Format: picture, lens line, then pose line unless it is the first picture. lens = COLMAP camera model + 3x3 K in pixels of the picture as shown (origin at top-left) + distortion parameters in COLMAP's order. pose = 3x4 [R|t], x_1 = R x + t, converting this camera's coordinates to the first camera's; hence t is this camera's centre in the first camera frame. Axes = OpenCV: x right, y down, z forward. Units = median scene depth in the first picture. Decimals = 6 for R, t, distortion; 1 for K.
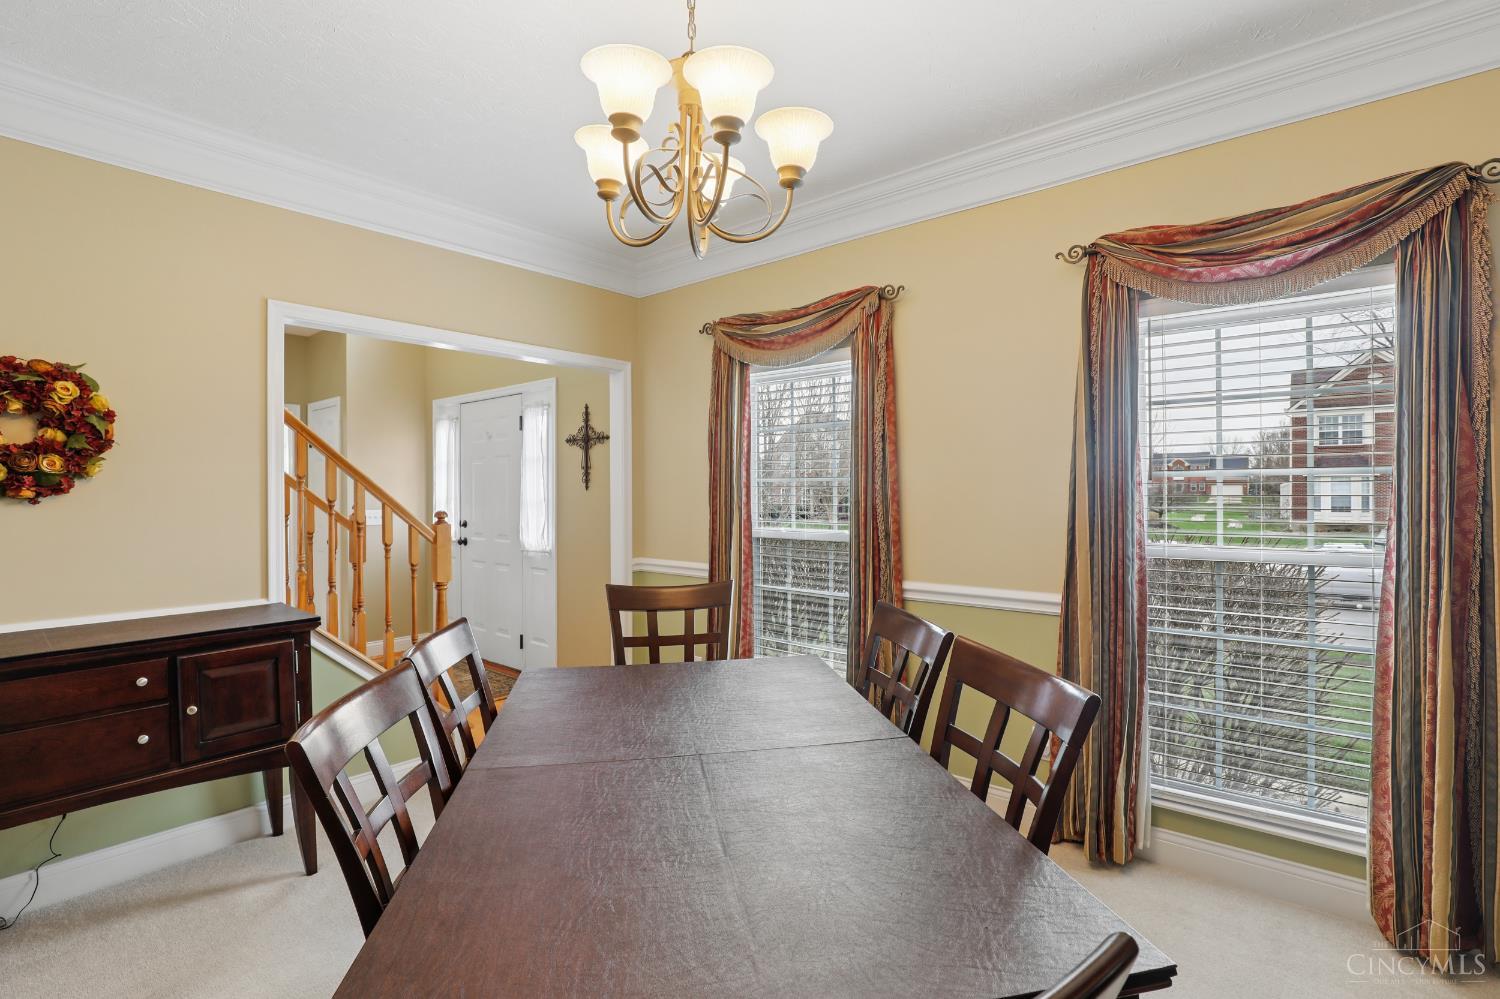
lens RADIAL K [[693.4, 0, 694.8], [0, 693.4, 503.7], [0, 0, 1]] dist [-0.081616, 0.017088]
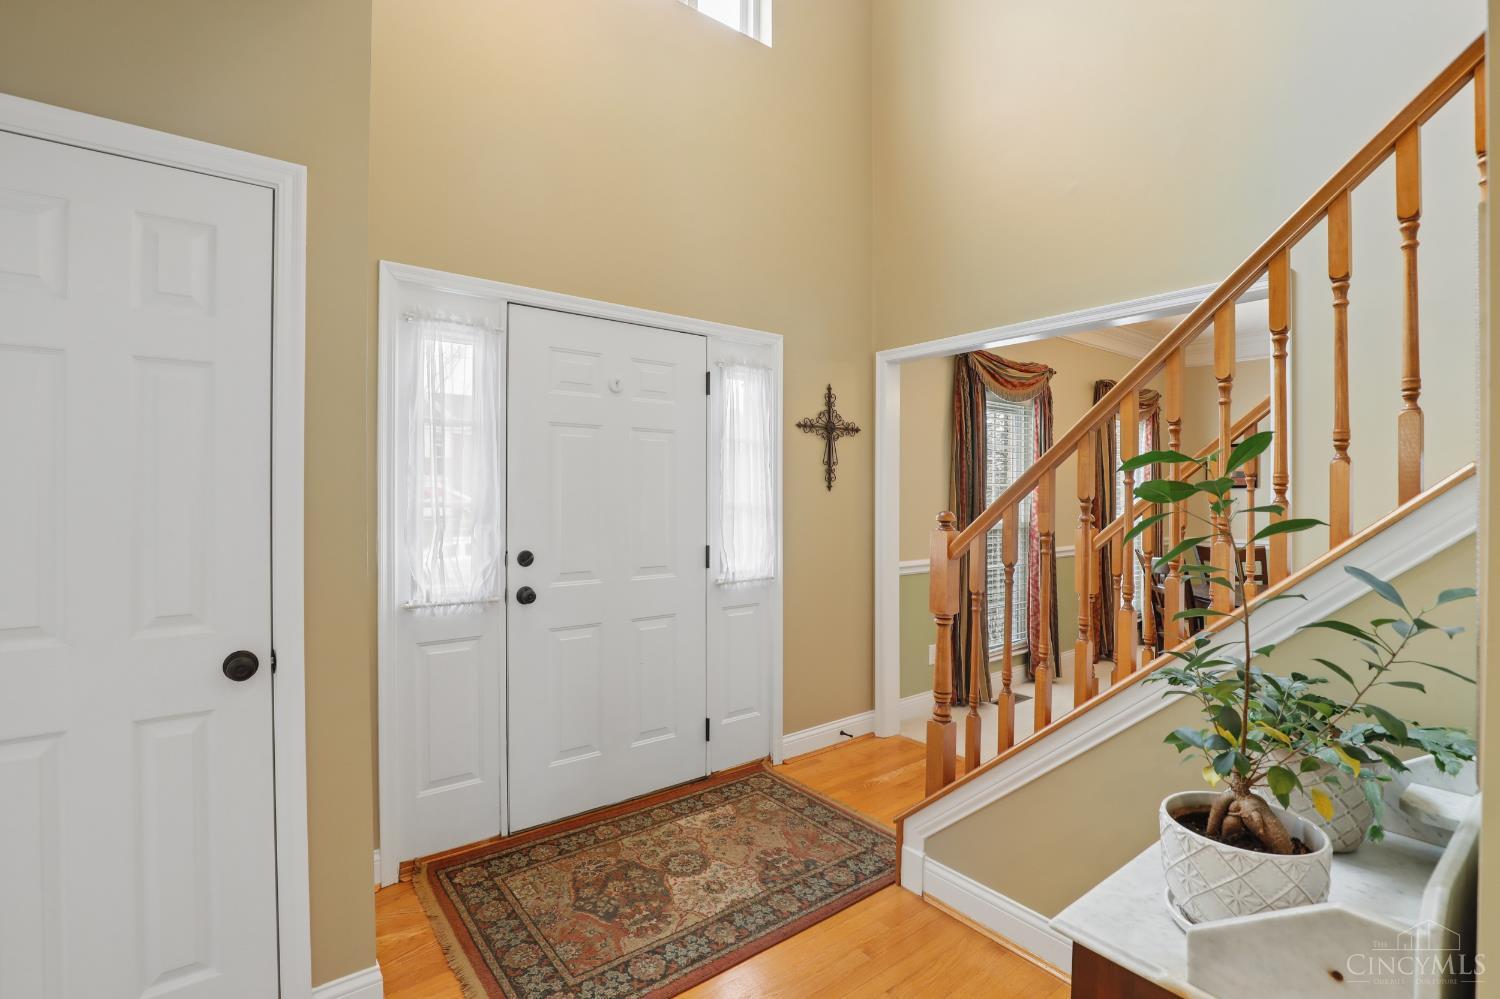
lens RADIAL K [[687.2, 0, 750.0], [0, 687.2, 499.5], [0, 0, 1]] dist [-0.048678, 0.000001]
pose [[0.176279, -0.011574, 0.984272, -0.964016], [0.009461, 0.999905, 0.010063, -0.018403], [-0.984295, 0.007538, 0.176372, 0.950501]]
